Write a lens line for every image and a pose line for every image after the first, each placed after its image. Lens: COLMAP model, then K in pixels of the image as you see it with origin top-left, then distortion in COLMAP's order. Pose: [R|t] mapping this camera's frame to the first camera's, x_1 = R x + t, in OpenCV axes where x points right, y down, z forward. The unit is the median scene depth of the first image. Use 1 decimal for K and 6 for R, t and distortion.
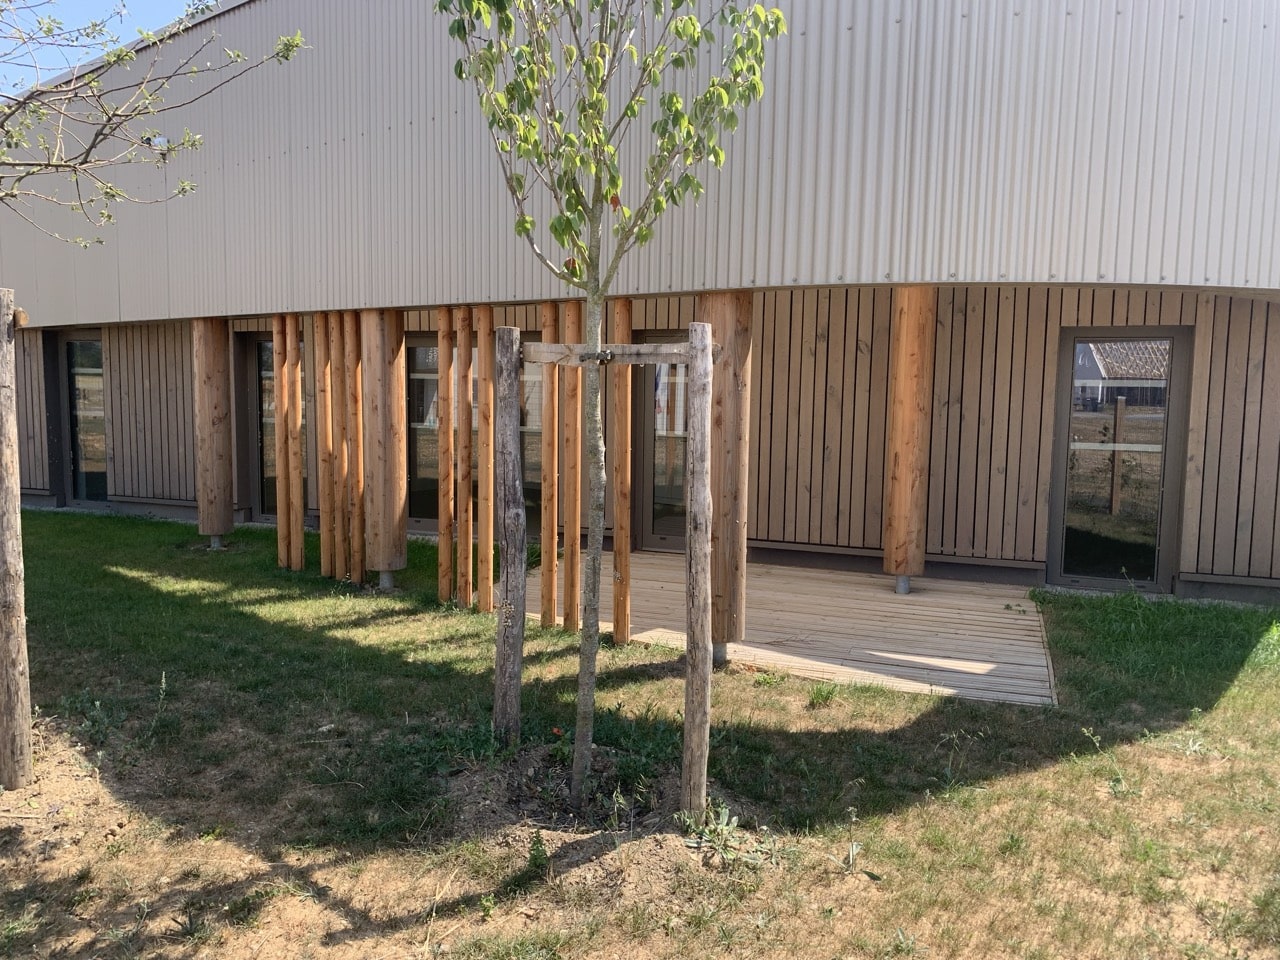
lens RADIAL K [[989.2, 0, 641.5], [0, 989.2, 479.2], [0, 0, 1]] dist [0.024518, -0.037992]
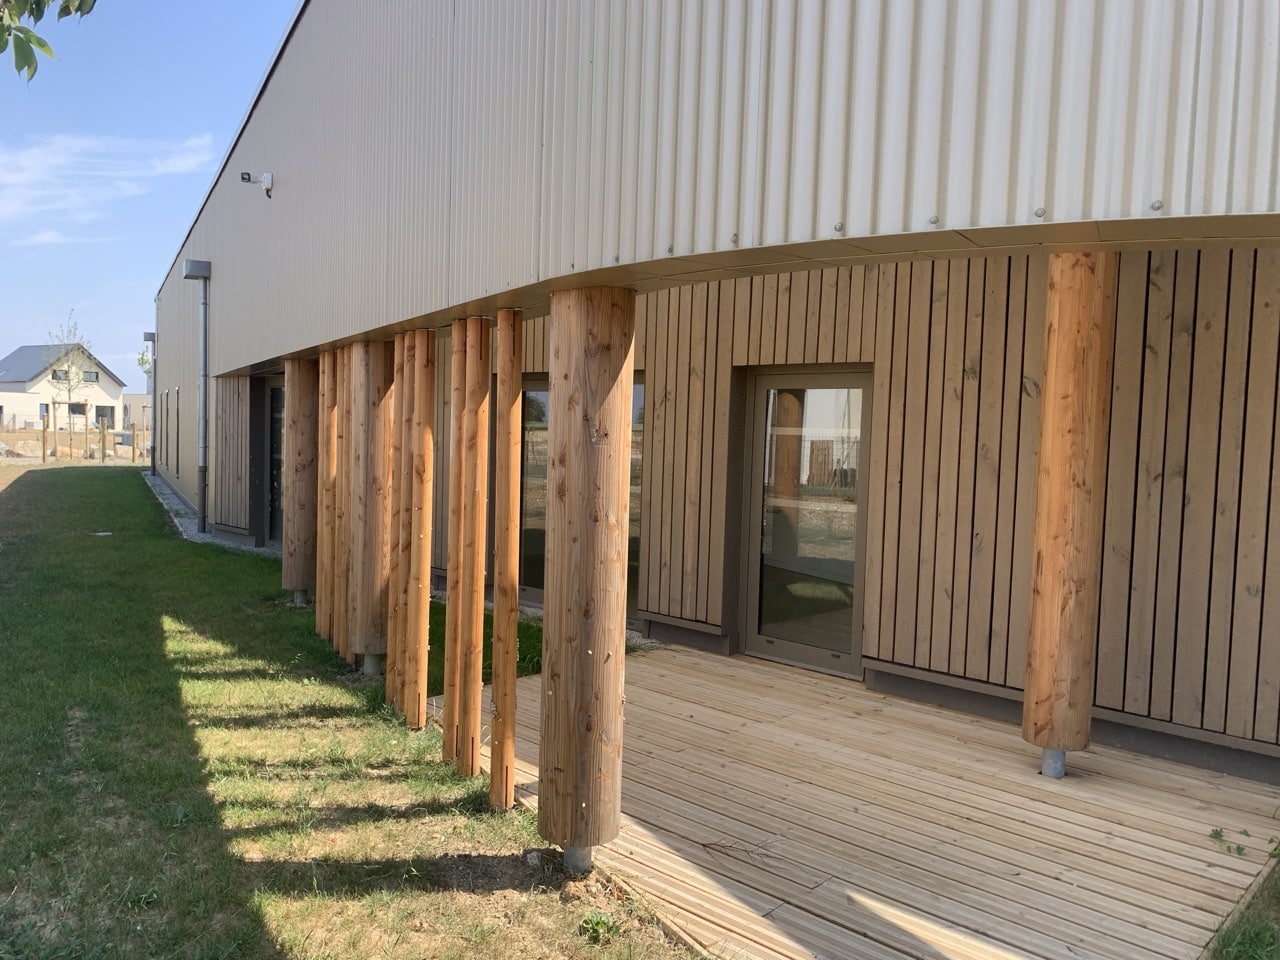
lens RADIAL K [[989.2, 0, 636.0], [0, 989.2, 475.7], [0, 0, 1]] dist [0.024518, -0.037992]
pose [[0.917299, 0.034430, -0.396707, 0.274581], [-0.057915, 0.997197, -0.047372, -0.030395], [0.393964, 0.066430, 0.916722, 0.320711]]
